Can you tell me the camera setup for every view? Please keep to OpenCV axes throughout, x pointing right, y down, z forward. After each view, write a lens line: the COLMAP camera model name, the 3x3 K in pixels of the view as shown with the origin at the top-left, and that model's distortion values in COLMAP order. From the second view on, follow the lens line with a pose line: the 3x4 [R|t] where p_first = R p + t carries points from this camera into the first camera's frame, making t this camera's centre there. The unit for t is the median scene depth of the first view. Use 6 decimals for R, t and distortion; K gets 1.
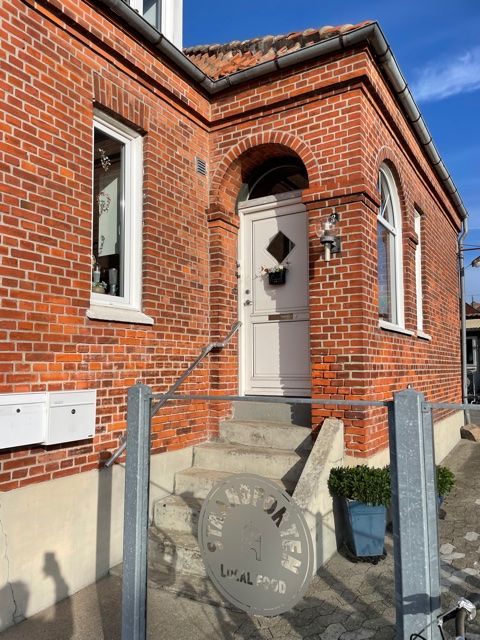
lens RADIAL K [[483.2, 0, 241.3], [0, 483.2, 317.4], [0, 0, 1]] dist [0.040252, -0.020481]
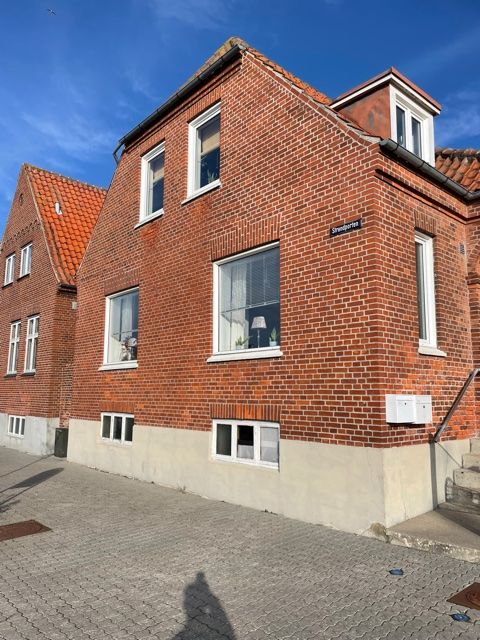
lens RADIAL K [[483.2, 0, 238.1], [0, 483.2, 325.1], [0, 0, 1]] dist [0.040252, -0.020481]
pose [[0.956530, -0.034739, -0.289559, -0.359171], [0.021357, 0.998558, -0.049249, -0.023430], [0.290852, 0.040924, 0.955892, -0.693673]]
